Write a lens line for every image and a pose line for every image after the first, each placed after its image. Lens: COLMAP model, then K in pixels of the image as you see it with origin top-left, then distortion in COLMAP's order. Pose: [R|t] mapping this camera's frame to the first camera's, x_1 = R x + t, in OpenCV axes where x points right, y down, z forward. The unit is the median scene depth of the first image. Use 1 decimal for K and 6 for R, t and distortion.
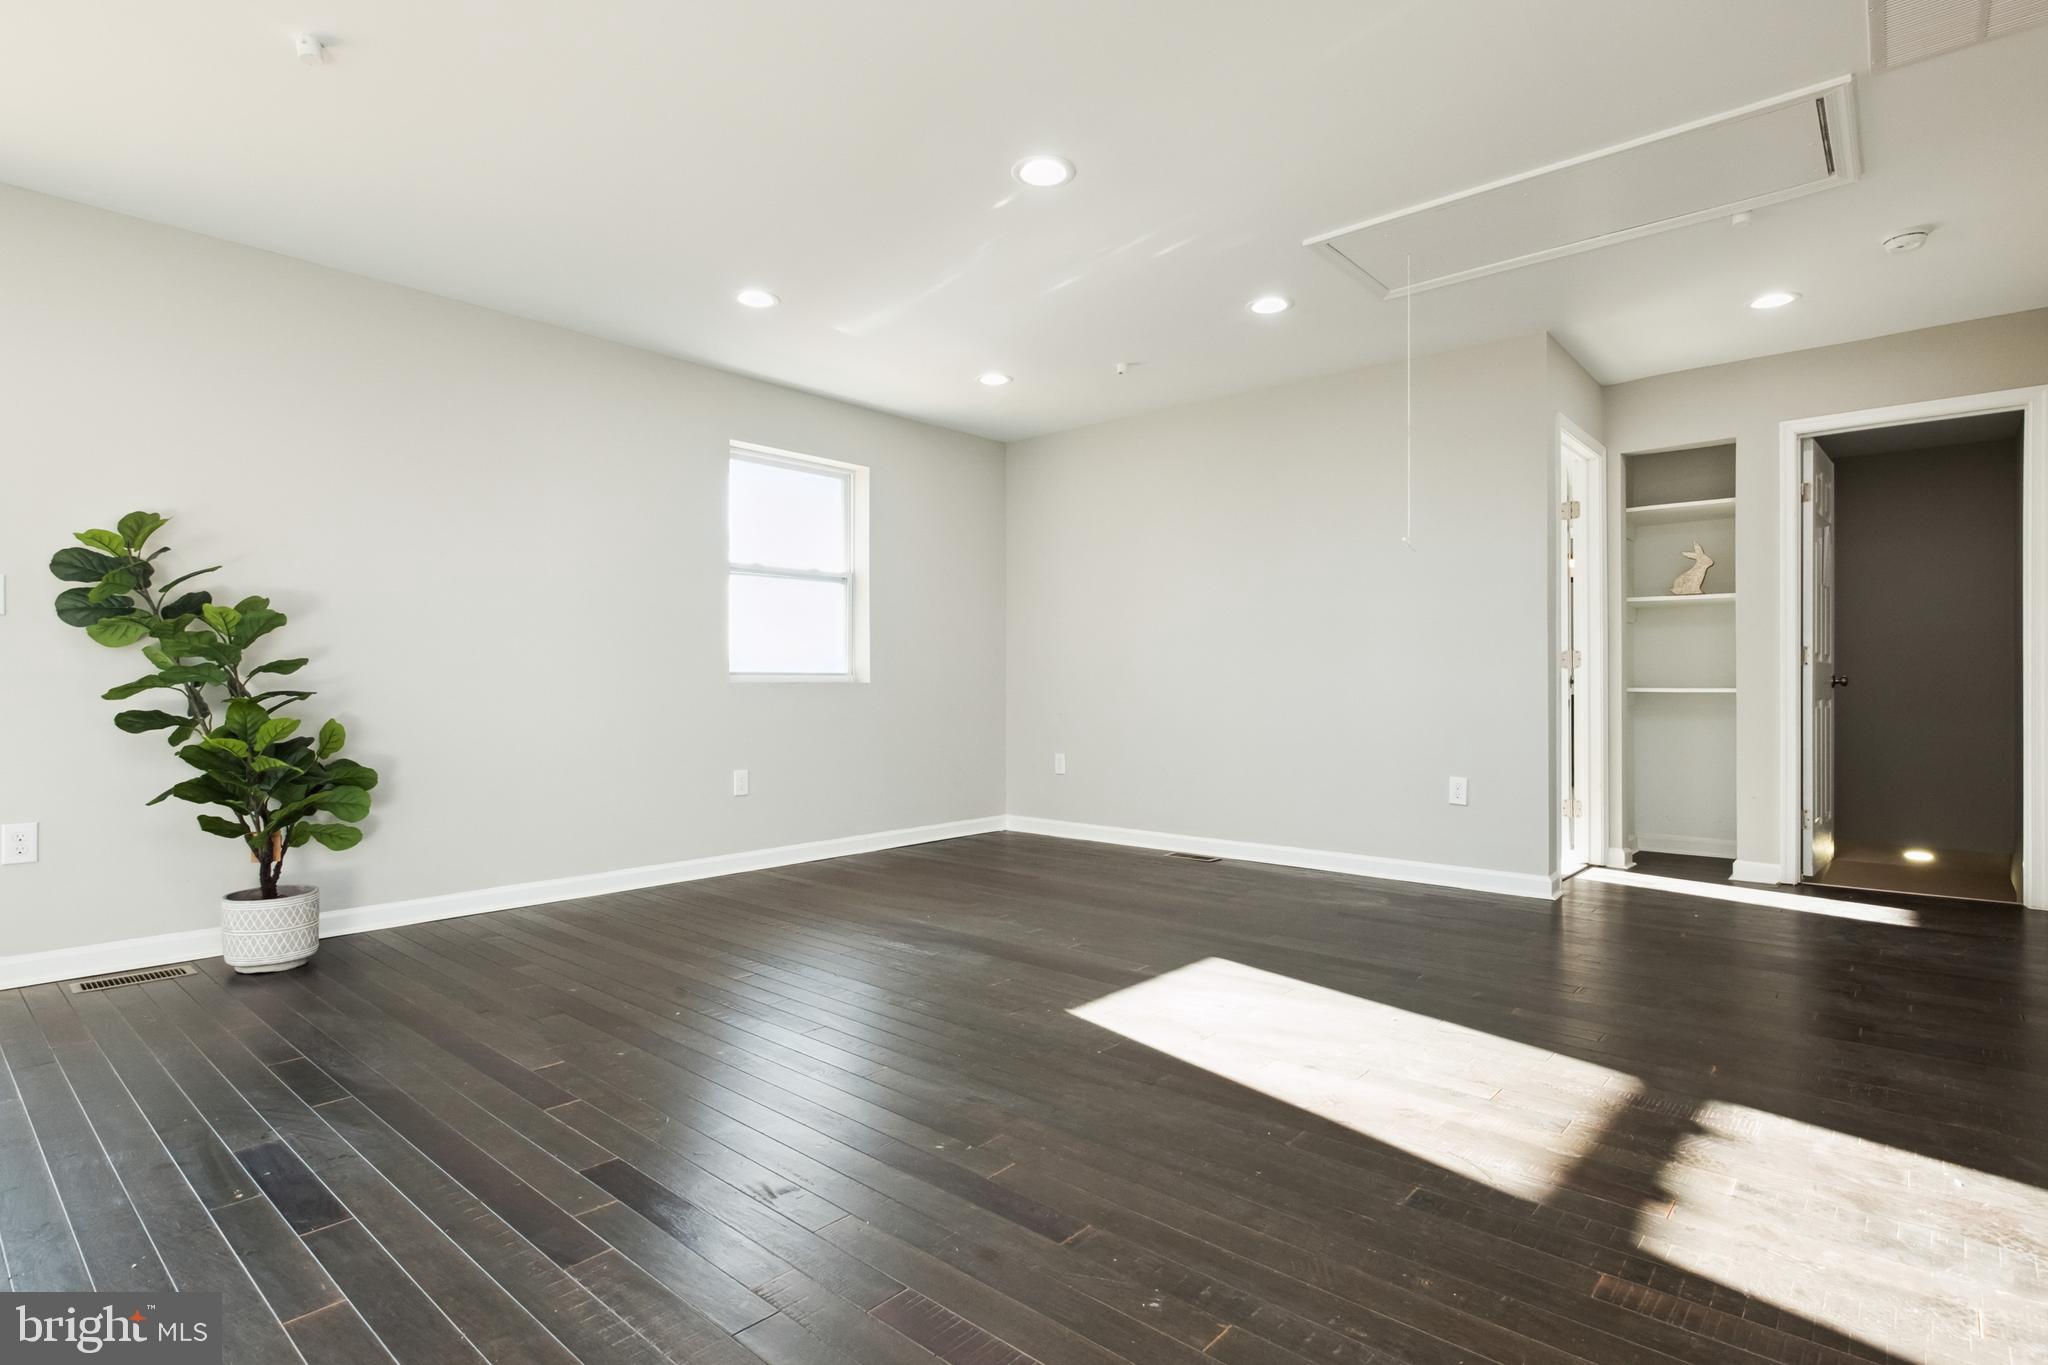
lens RADIAL K [[1023.0, 0, 1023.4], [0, 1023.0, 677.7], [0, 0, 1]] dist [0.010009, 0.000224]
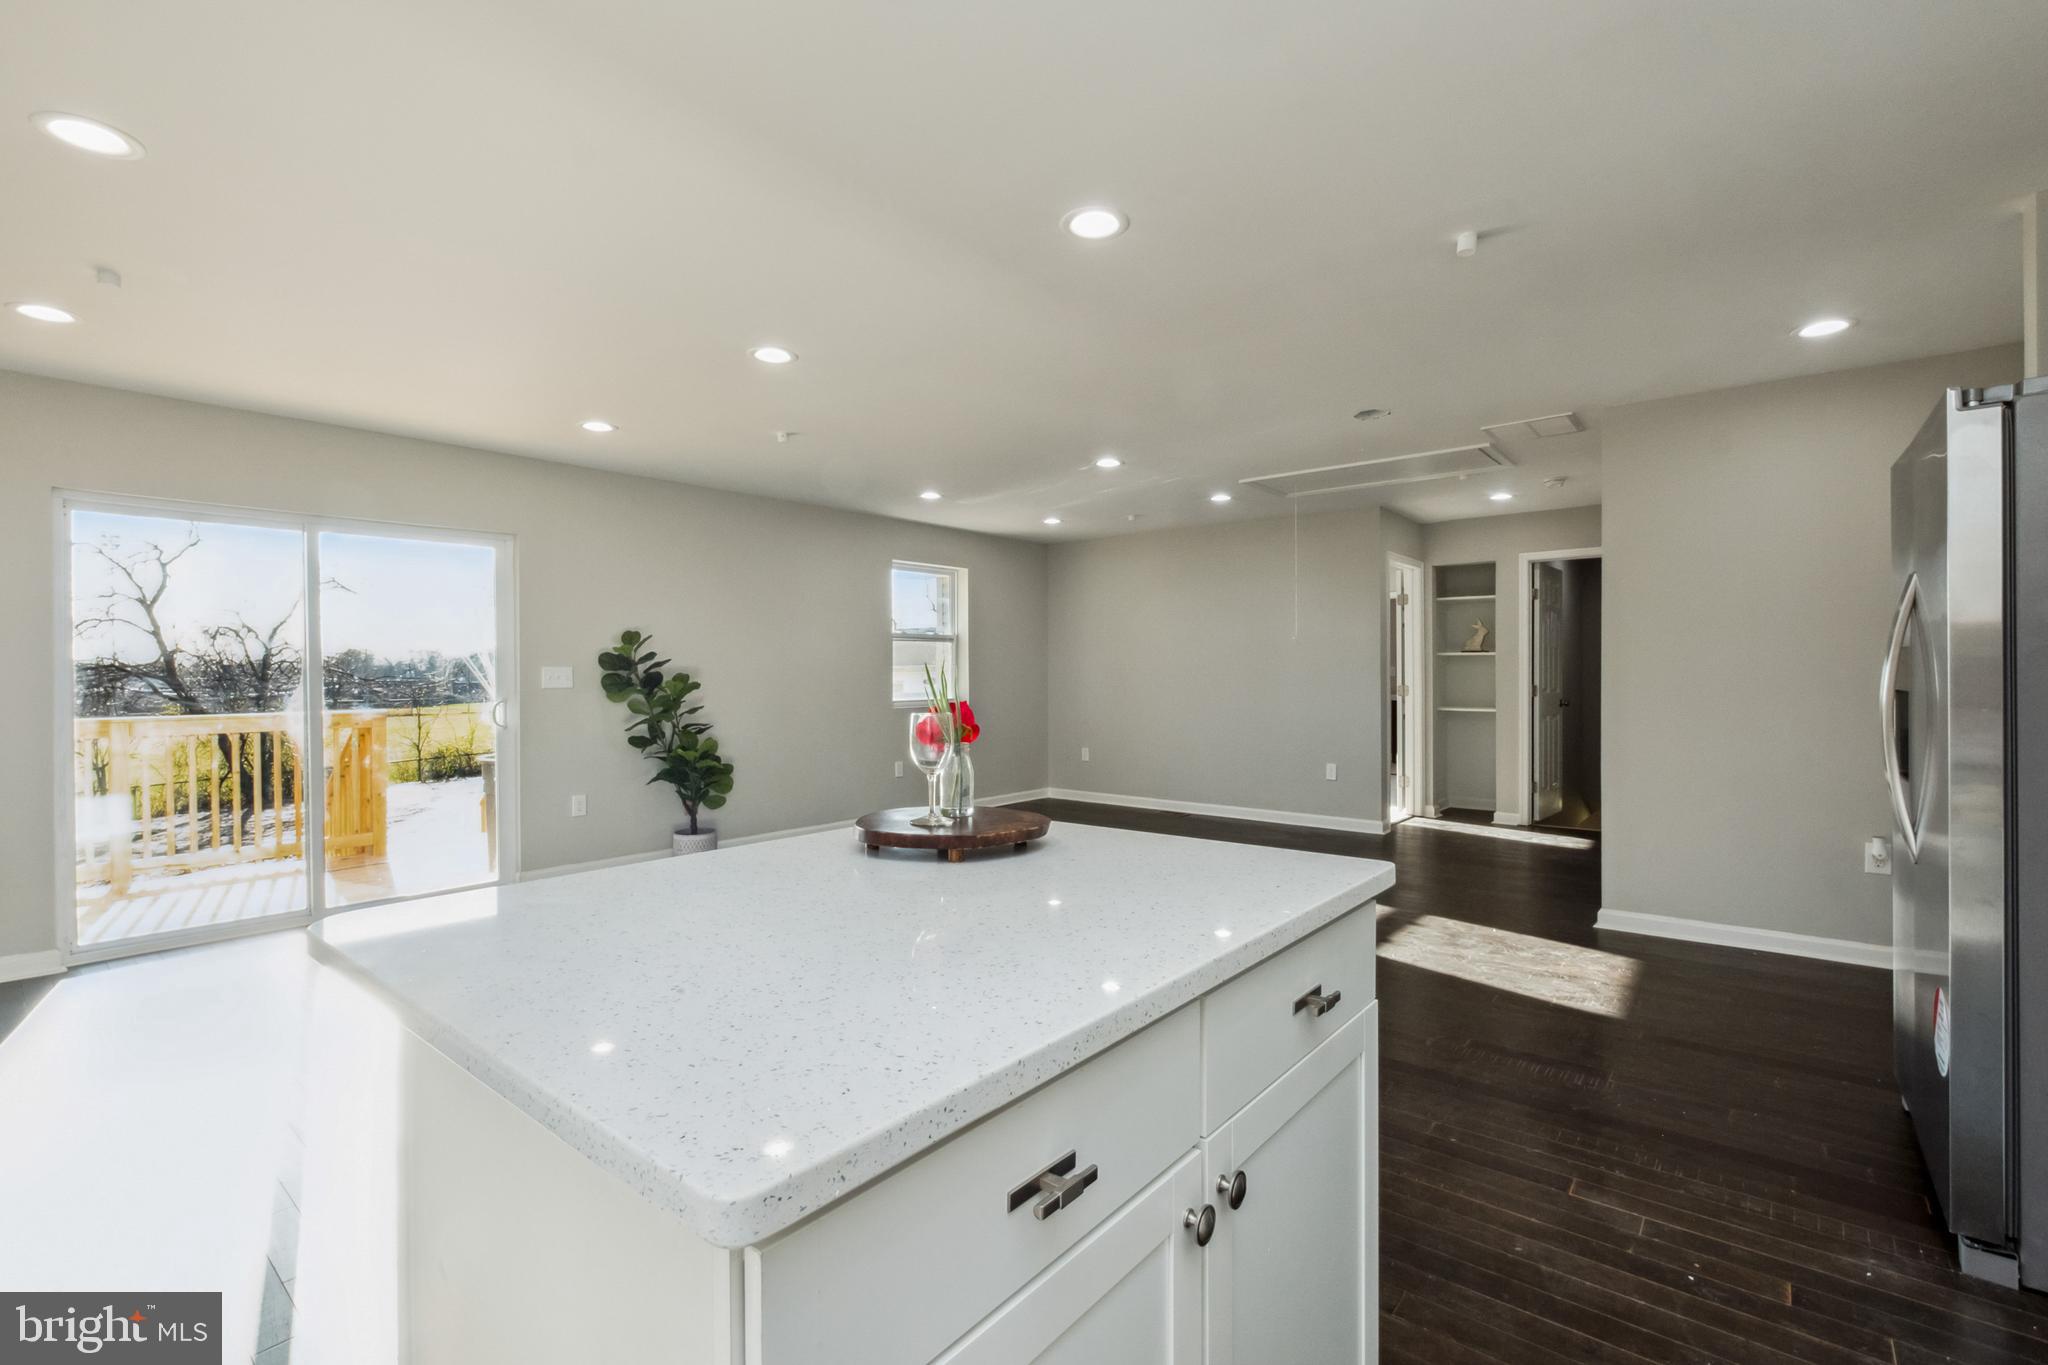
lens RADIAL K [[905.8, 0, 1013.1], [0, 905.8, 670.8], [0, 0, 1]] dist [-0.000793, -0.005699]
pose [[0.999839, -0.003375, 0.017603, -0.124514], [0.003268, 0.999976, 0.006090, -0.065661], [-0.017623, -0.006031, 0.999827, -0.471155]]
